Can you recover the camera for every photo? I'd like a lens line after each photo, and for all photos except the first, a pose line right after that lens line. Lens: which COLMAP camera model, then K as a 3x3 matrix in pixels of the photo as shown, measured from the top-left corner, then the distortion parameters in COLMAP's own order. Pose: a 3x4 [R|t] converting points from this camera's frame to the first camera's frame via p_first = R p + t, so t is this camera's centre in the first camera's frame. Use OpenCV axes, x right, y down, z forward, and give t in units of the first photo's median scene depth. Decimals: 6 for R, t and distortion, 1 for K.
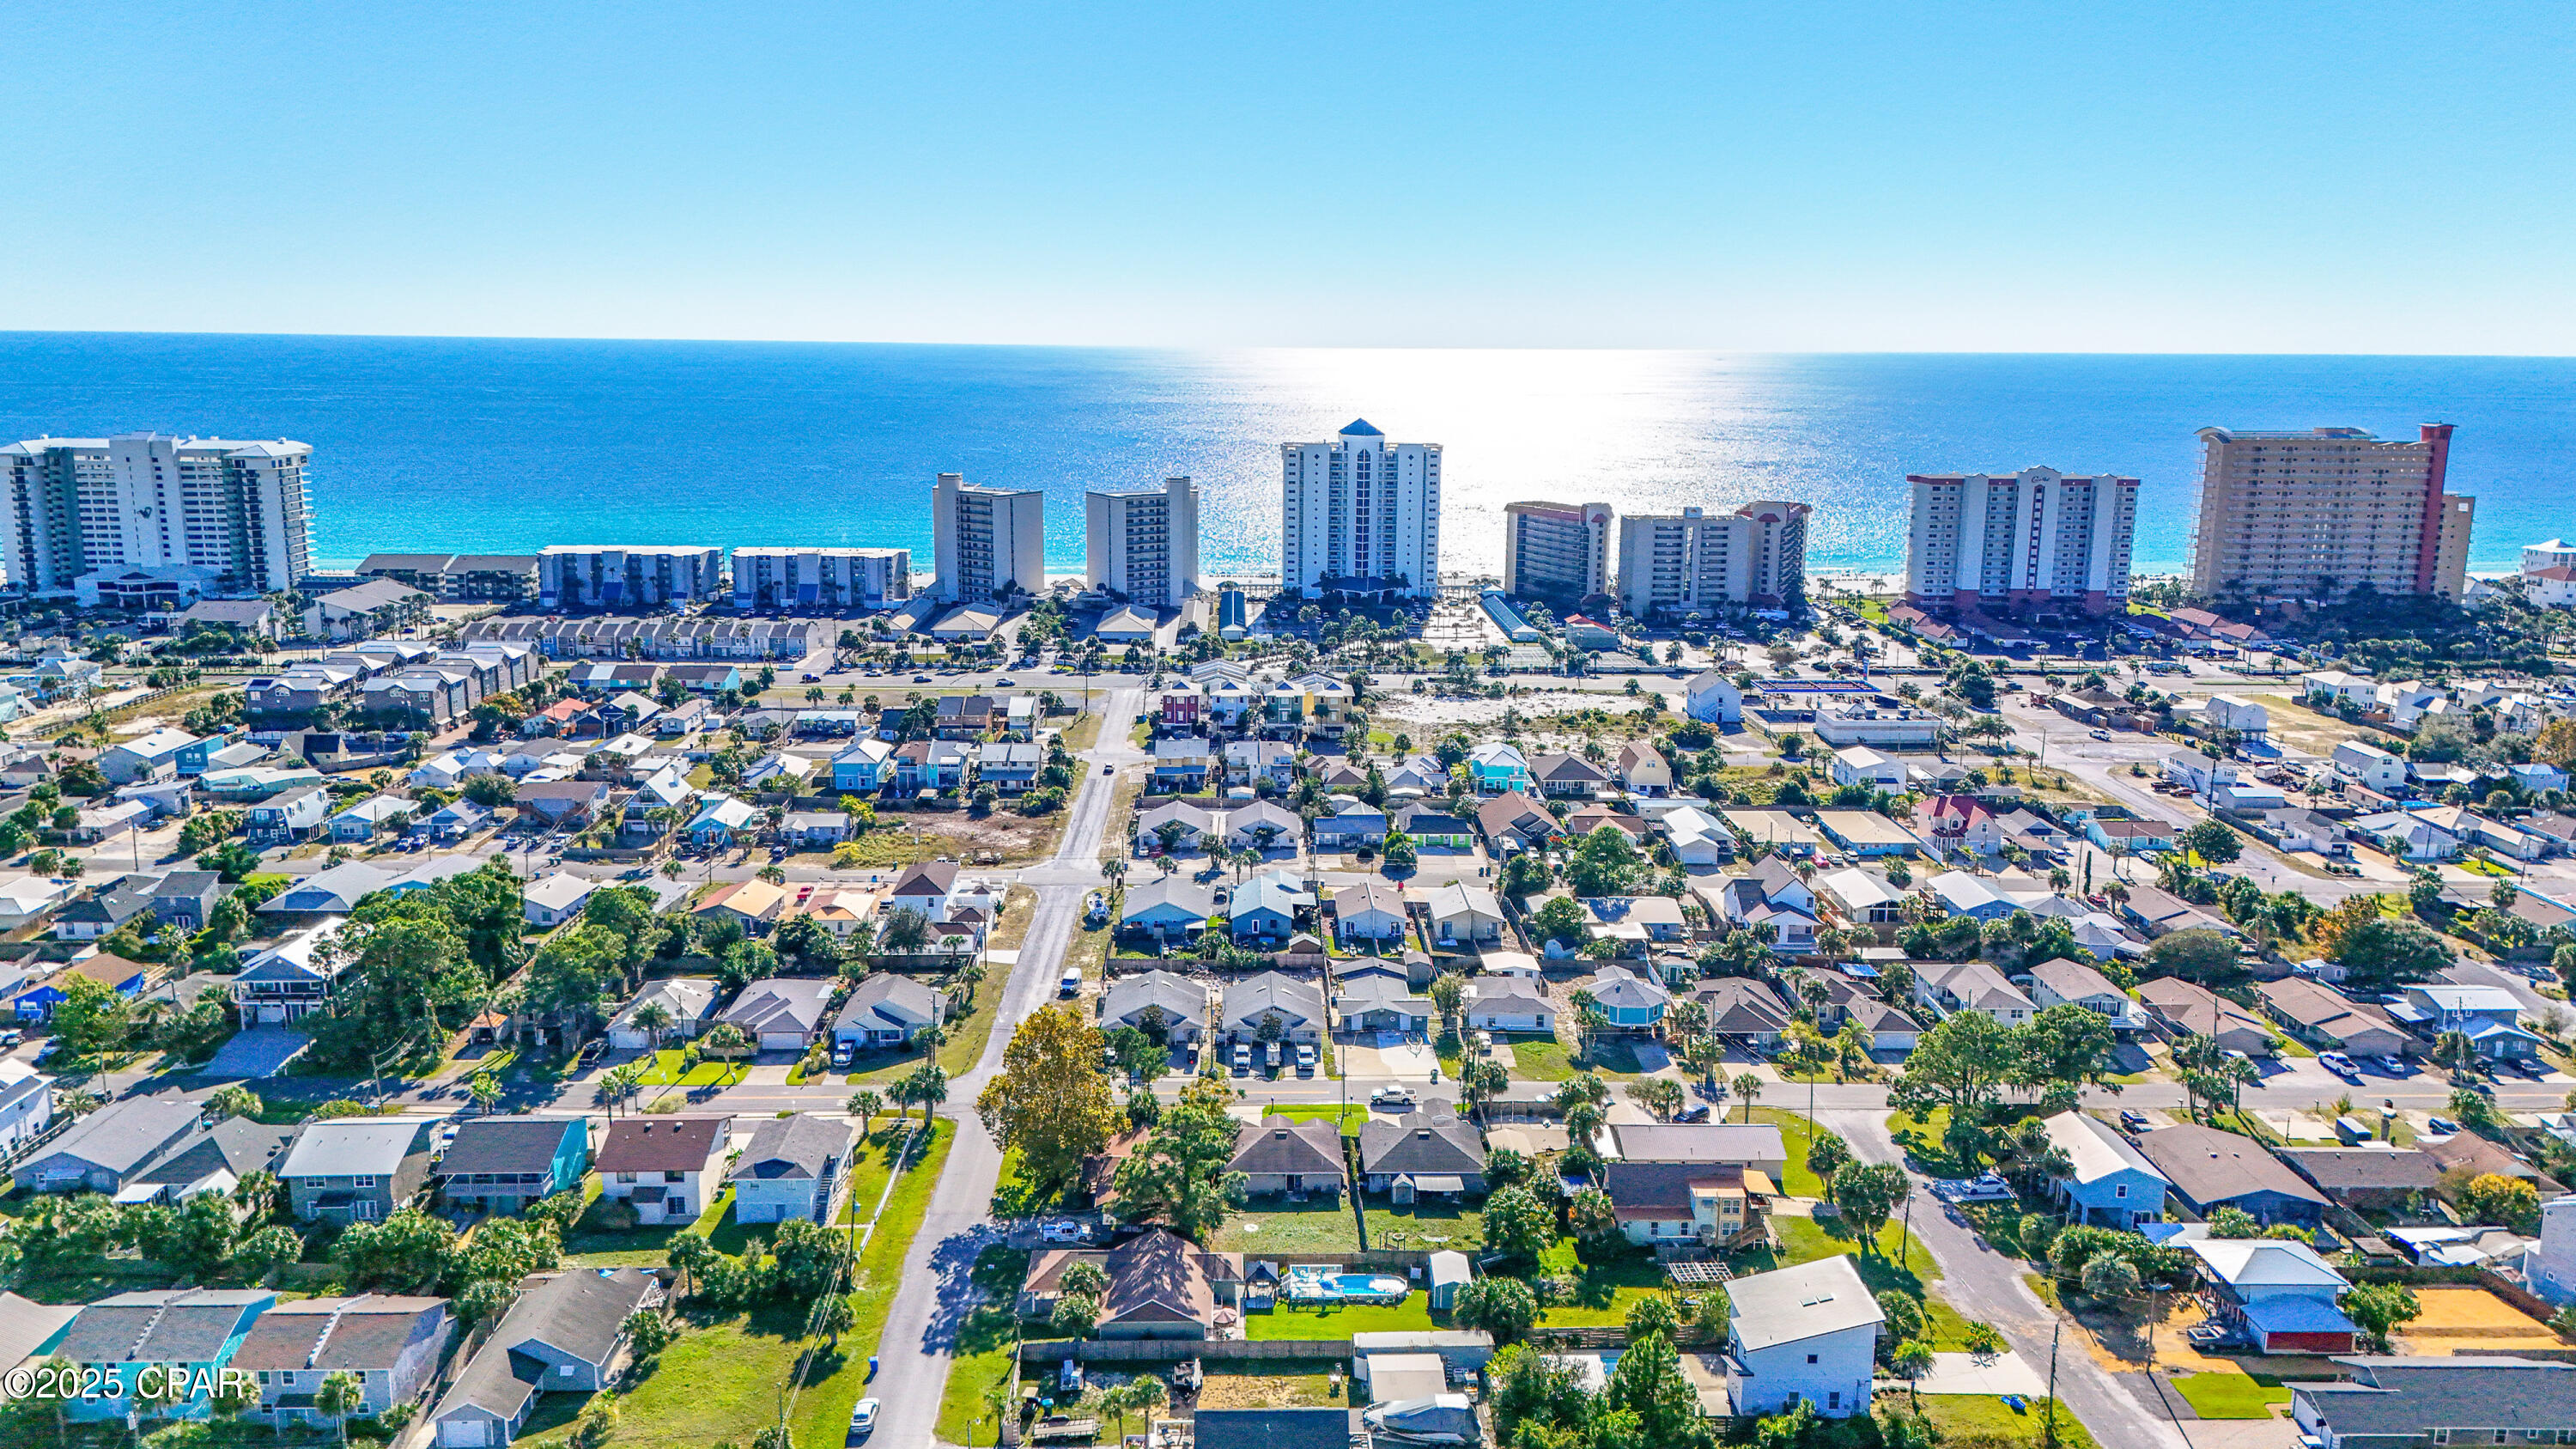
lens RADIAL K [[1892.6, 0, 1289.9], [0, 1892.6, 709.5], [0, 0, 1]] dist [0.094655, -0.105790]
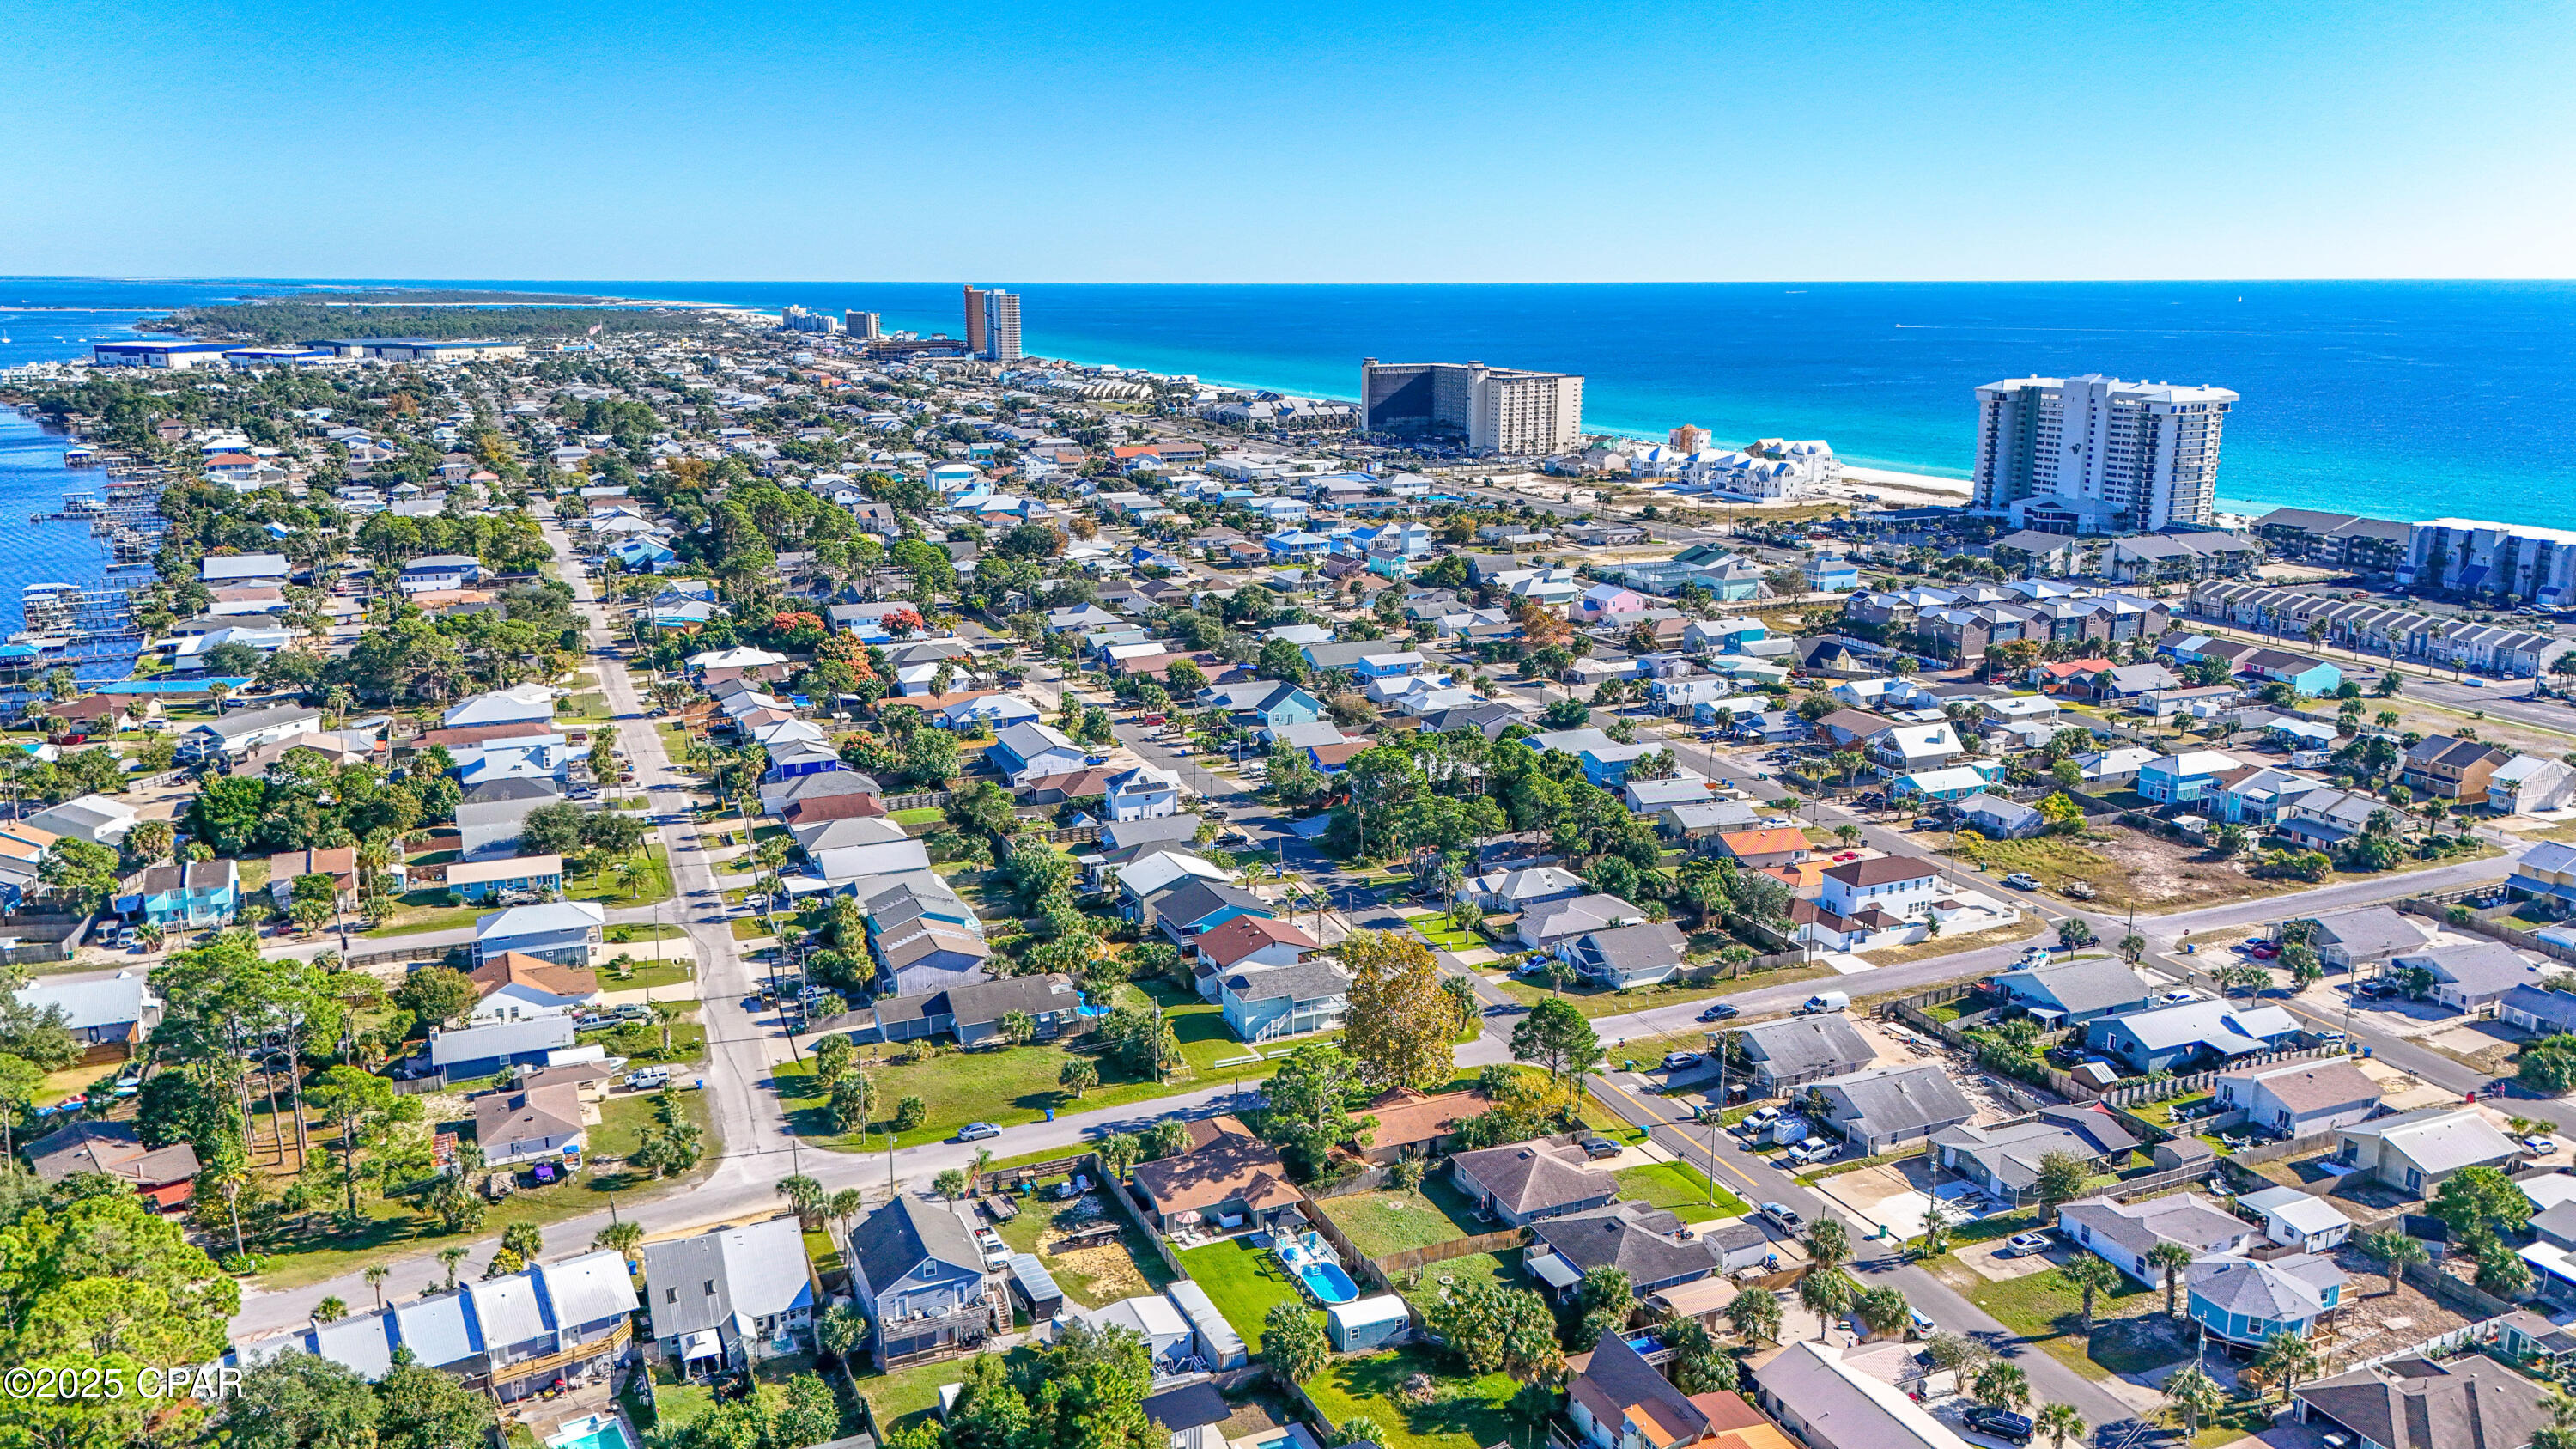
lens RADIAL K [[1892.6, 0, 1289.9], [0, 1892.6, 709.5], [0, 0, 1]] dist [0.094655, -0.105790]
pose [[0.372920, 0.197902, -0.906513, 0.465616], [-0.174172, 0.974553, 0.141106, -0.060528], [0.911370, 0.105267, 0.397899, 0.315222]]
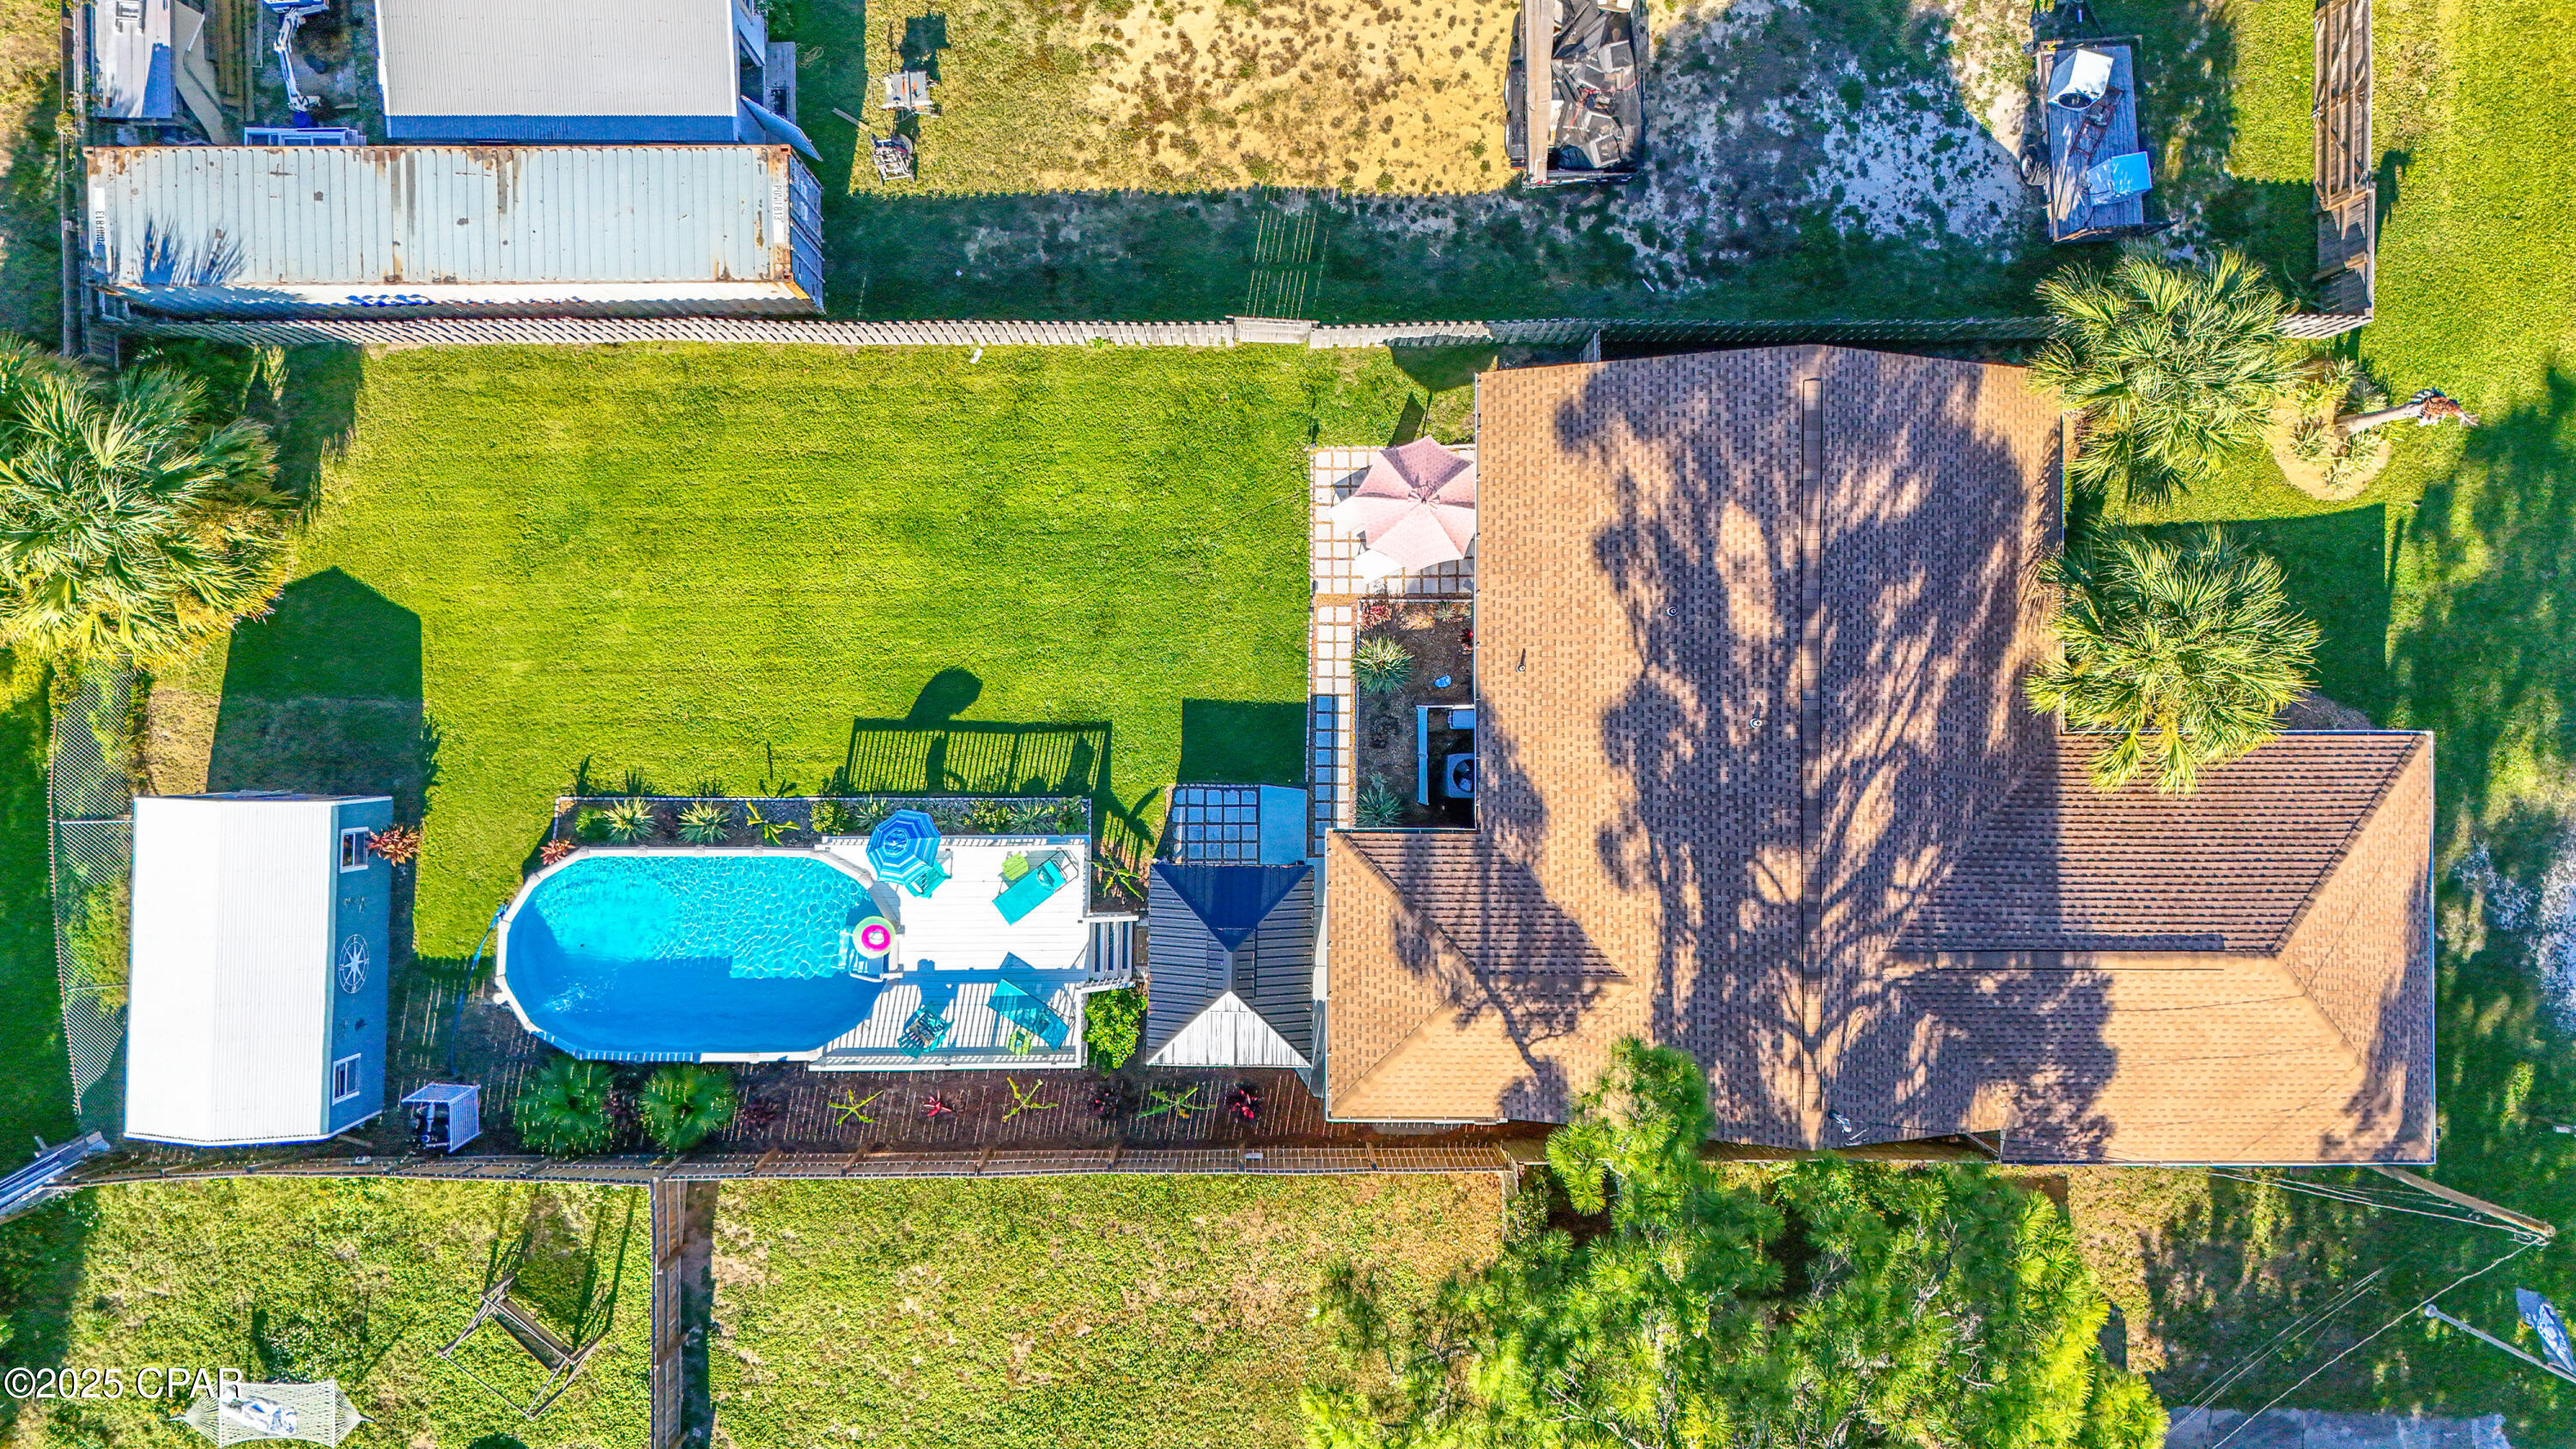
lens RADIAL K [[1892.6, 0, 1289.9], [0, 1892.6, 709.5], [0, 0, 1]] dist [0.094655, -0.105790]
pose [[-0.998570, -0.035574, -0.039916, -0.006553], [-0.032976, -0.177888, 0.983498, 0.059205], [-0.042087, 0.983407, 0.176461, 0.517158]]
